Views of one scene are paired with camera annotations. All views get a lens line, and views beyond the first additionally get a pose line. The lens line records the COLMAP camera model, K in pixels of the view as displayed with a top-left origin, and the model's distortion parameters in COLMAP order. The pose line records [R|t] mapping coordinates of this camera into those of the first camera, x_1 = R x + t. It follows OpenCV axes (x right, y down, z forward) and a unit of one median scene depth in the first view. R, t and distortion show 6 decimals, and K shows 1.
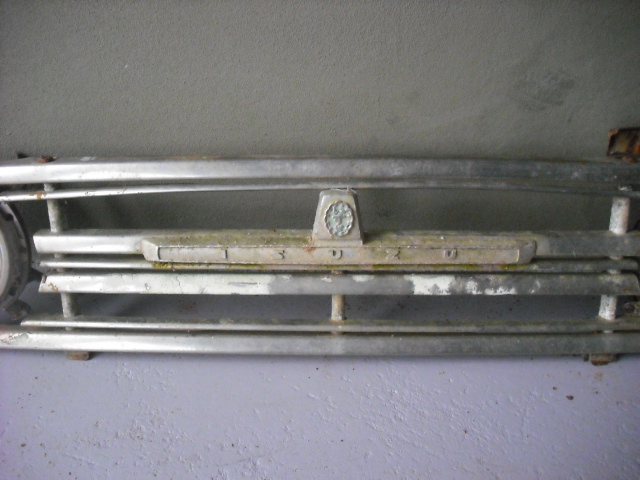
lens RADIAL K [[678.2, 0, 318.4], [0, 678.2, 243.9], [0, 0, 1]] dist [-0.145789, 0.000000]
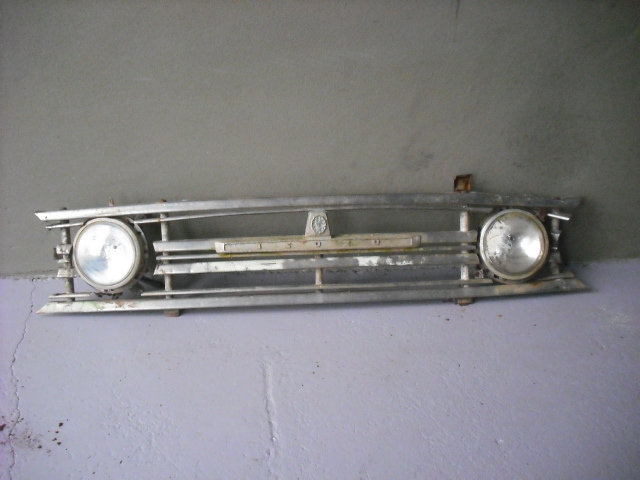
lens RADIAL K [[678.2, 0, 326.0], [0, 678.2, 235.7], [0, 0, 1]] dist [-0.145789, 0.000000]
pose [[0.995188, -0.028765, 0.093663, -0.127842], [0.049052, 0.973783, -0.222126, 0.411522], [-0.084818, 0.225651, 0.970509, -0.864961]]
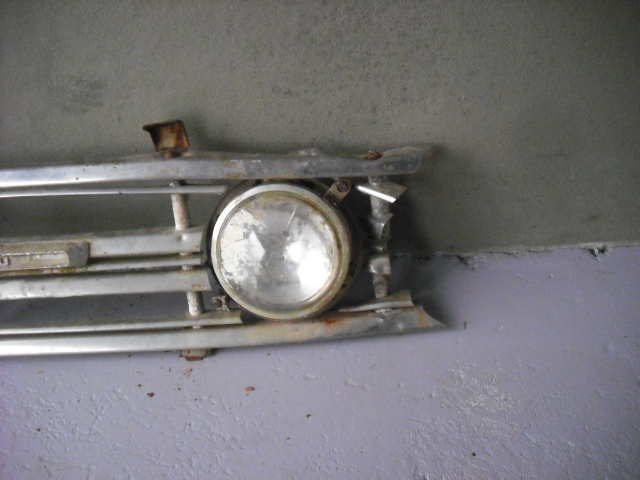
lens RADIAL K [[678.2, 0, 318.0], [0, 678.2, 244.5], [0, 0, 1]] dist [-0.145789, 0.000000]
pose [[0.998032, -0.062432, -0.005835, 0.662841], [0.062528, 0.997880, 0.018071, 0.002806], [0.004694, -0.018400, 0.999820, -0.009415]]
